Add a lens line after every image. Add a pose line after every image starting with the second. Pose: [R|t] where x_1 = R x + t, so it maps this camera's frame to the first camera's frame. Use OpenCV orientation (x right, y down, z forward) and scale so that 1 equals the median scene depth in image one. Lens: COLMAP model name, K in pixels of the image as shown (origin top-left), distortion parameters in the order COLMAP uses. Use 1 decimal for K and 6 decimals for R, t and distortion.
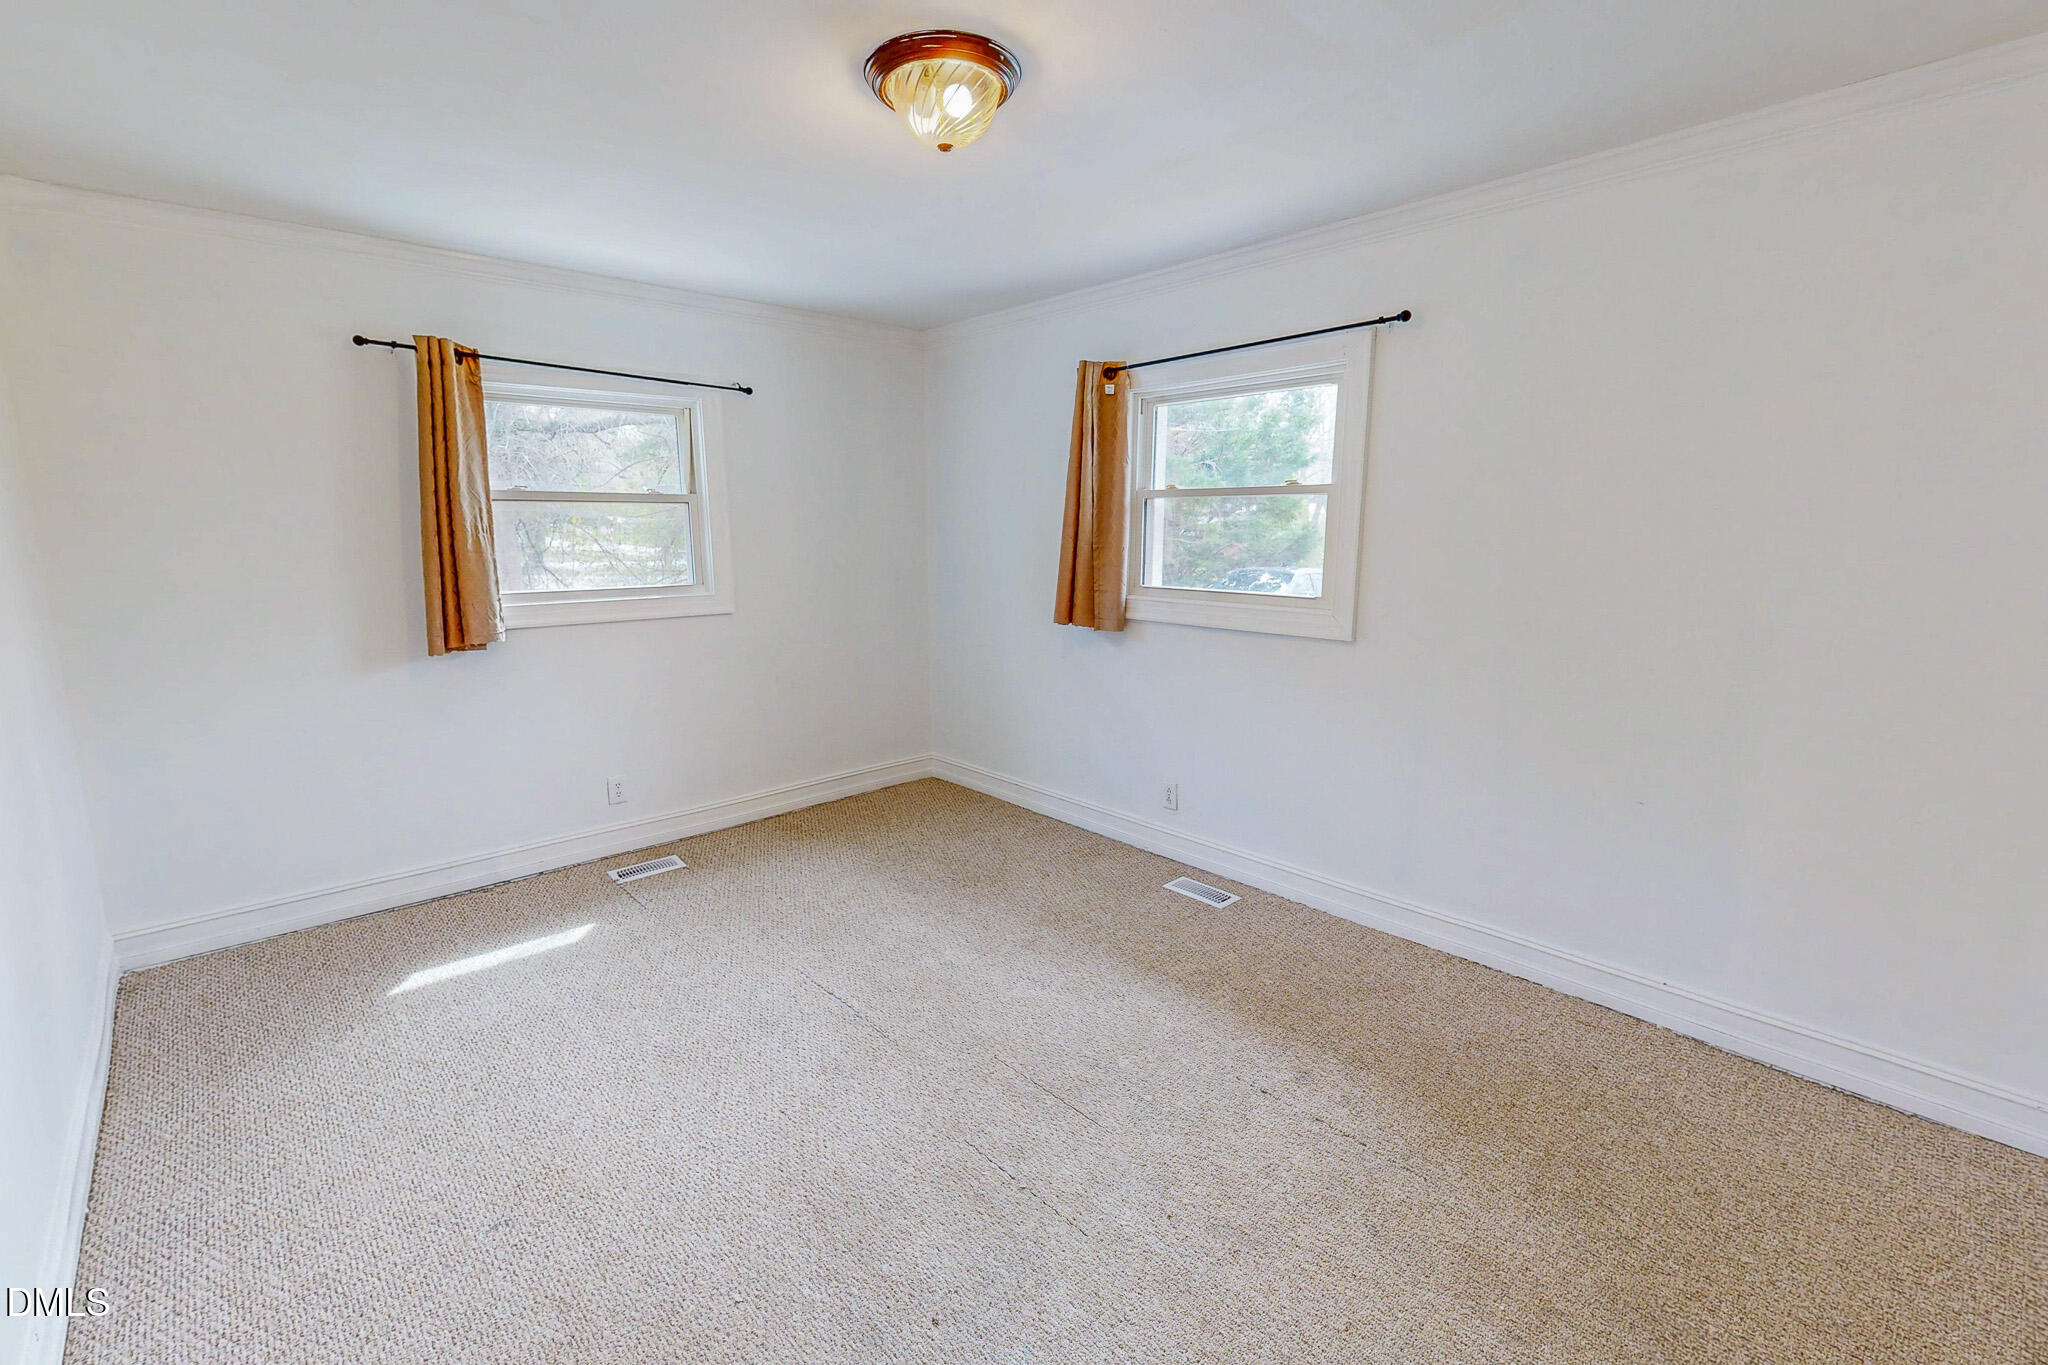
lens RADIAL K [[890.3, 0, 1030.0], [0, 890.3, 676.3], [0, 0, 1]] dist [-0.000939, 0.000223]
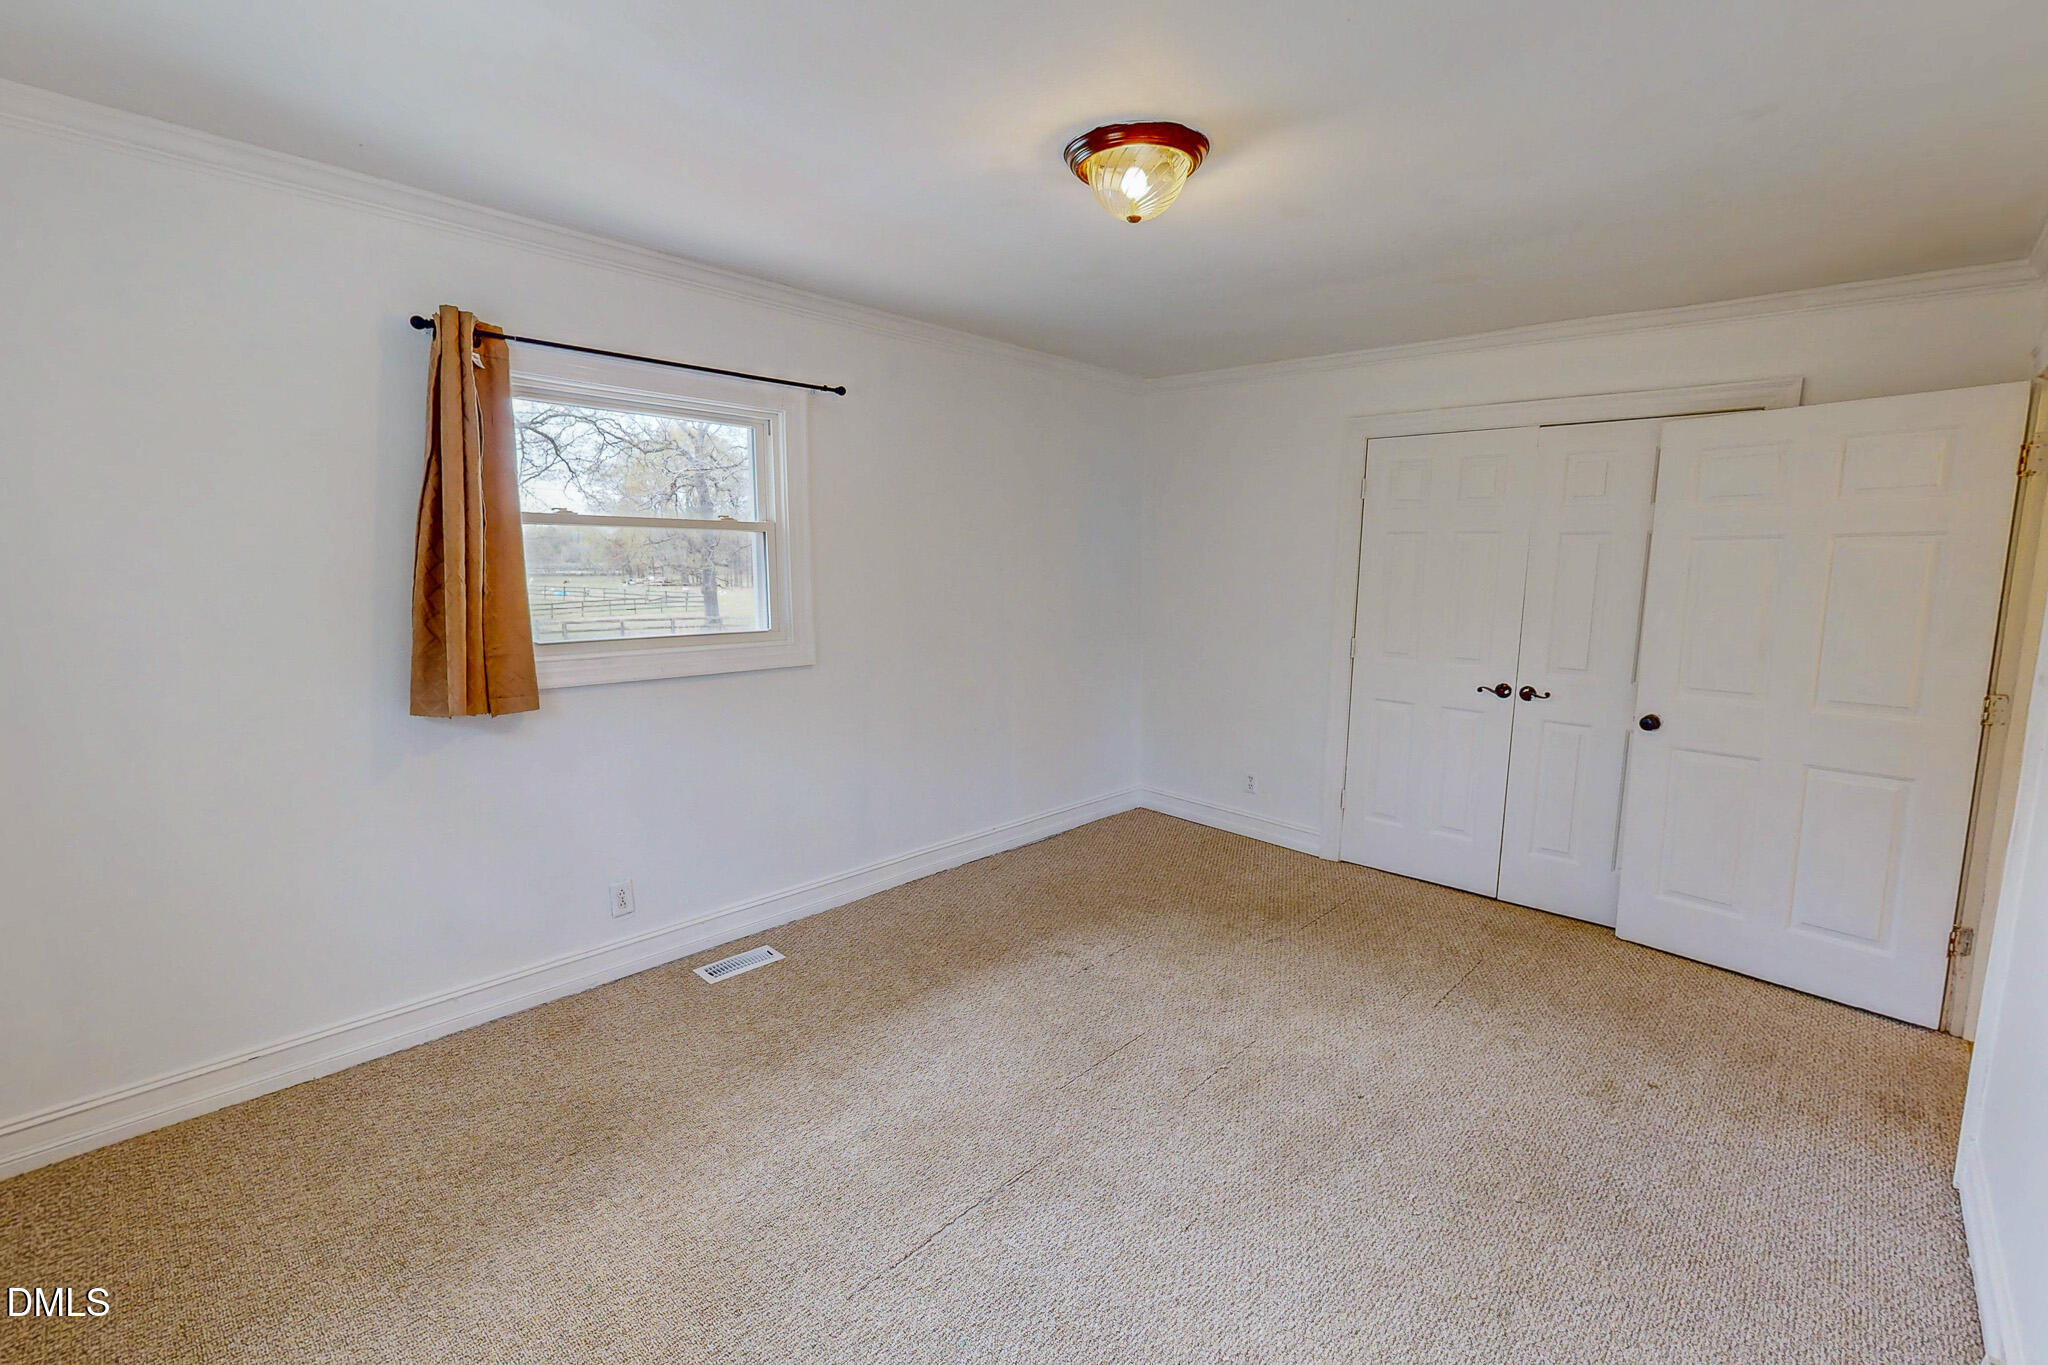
lens RADIAL K [[890.3, 0, 1022.2], [0, 890.3, 670.4], [0, 0, 1]] dist [-0.000939, 0.000223]
pose [[-0.072133, -0.122656, 0.989824, -0.735031], [0.159423, 0.978232, 0.132838, -0.132570], [-0.984572, 0.167383, -0.051009, 0.765368]]
